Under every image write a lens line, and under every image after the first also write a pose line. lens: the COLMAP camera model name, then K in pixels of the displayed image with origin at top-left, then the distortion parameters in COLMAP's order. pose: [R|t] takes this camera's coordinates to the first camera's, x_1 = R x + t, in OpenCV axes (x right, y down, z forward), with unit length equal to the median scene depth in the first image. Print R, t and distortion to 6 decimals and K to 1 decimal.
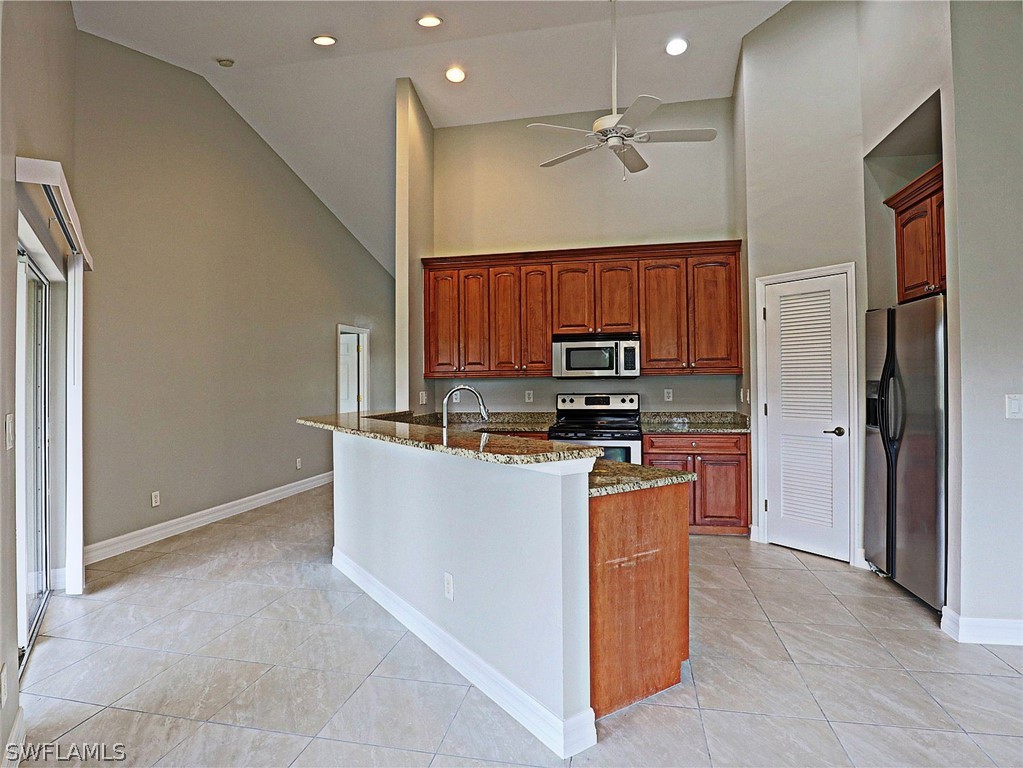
lens RADIAL K [[531.1, 0, 513.4], [0, 531.1, 363.8], [0, 0, 1]] dist [-0.026473, 0.000828]
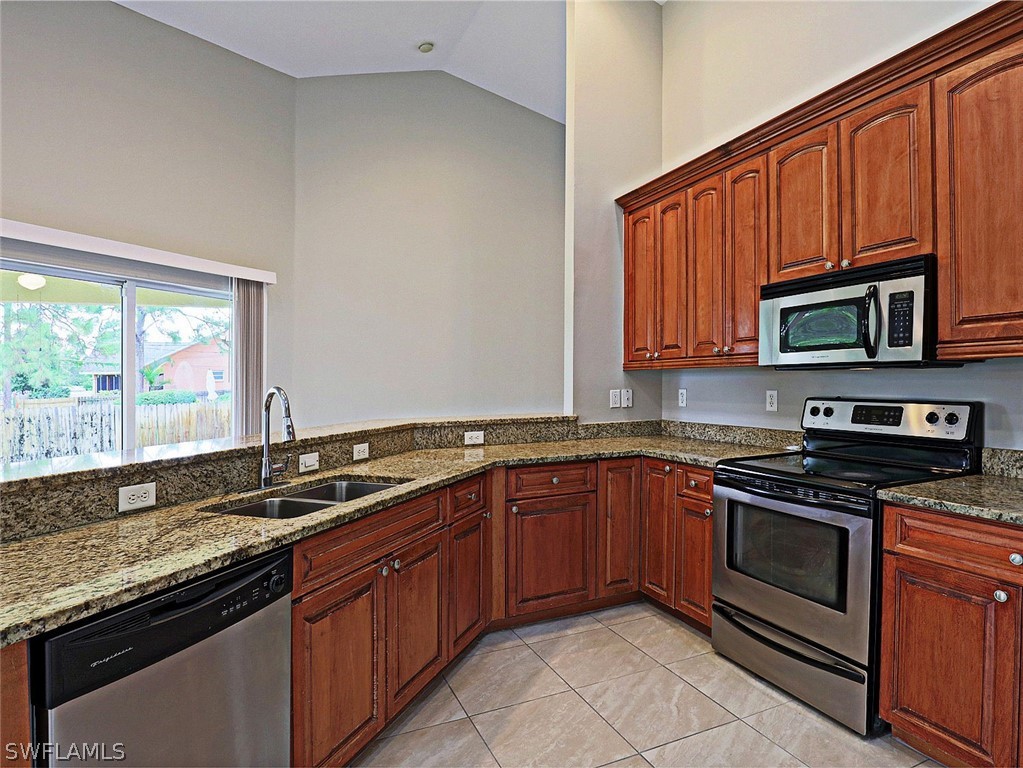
lens RADIAL K [[588.1, 0, 547.5], [0, 588.1, 378.1], [0, 0, 1]] dist [-0.032631, 0.002838]
pose [[0.582284, 0.000838, -0.812985, 0.419876], [0.036936, 0.998940, 0.027485, 0.012824], [0.812146, -0.046033, 0.581636, 0.483032]]
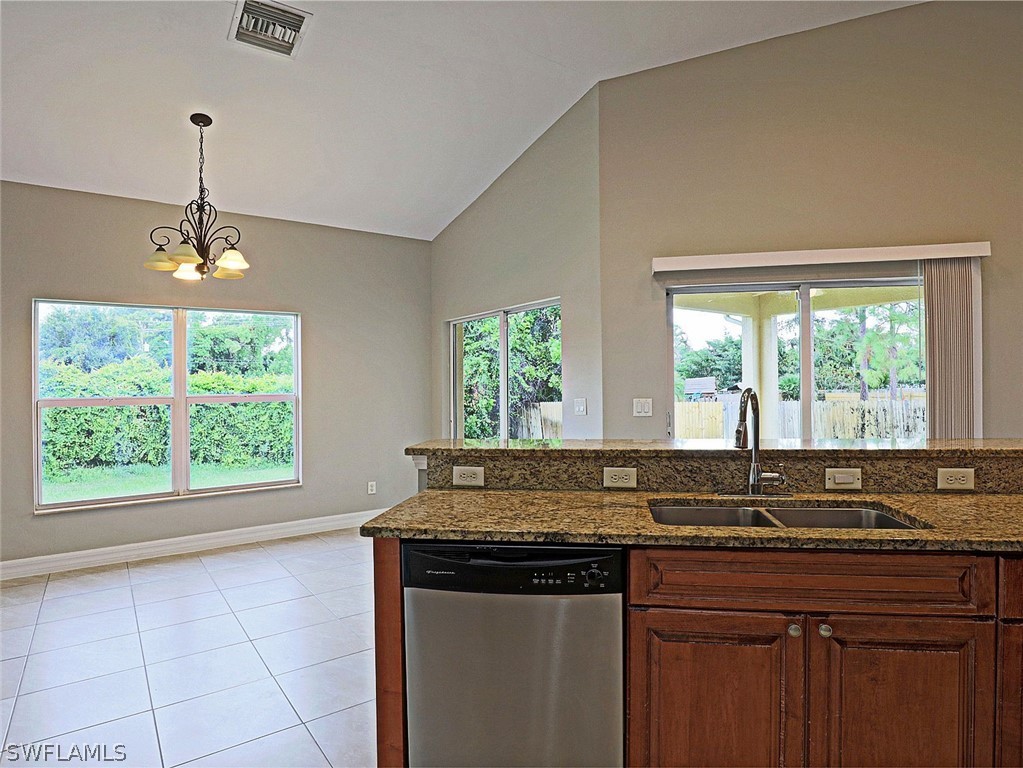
lens RADIAL K [[592.1, 0, 504.2], [0, 592.1, 390.8], [0, 0, 1]] dist [-0.023447, -0.000083]
pose [[-0.697160, 0.025745, -0.716454, 0.356123], [0.044271, 0.998994, -0.007181, 0.021447], [0.715548, -0.036725, -0.697598, 0.718747]]
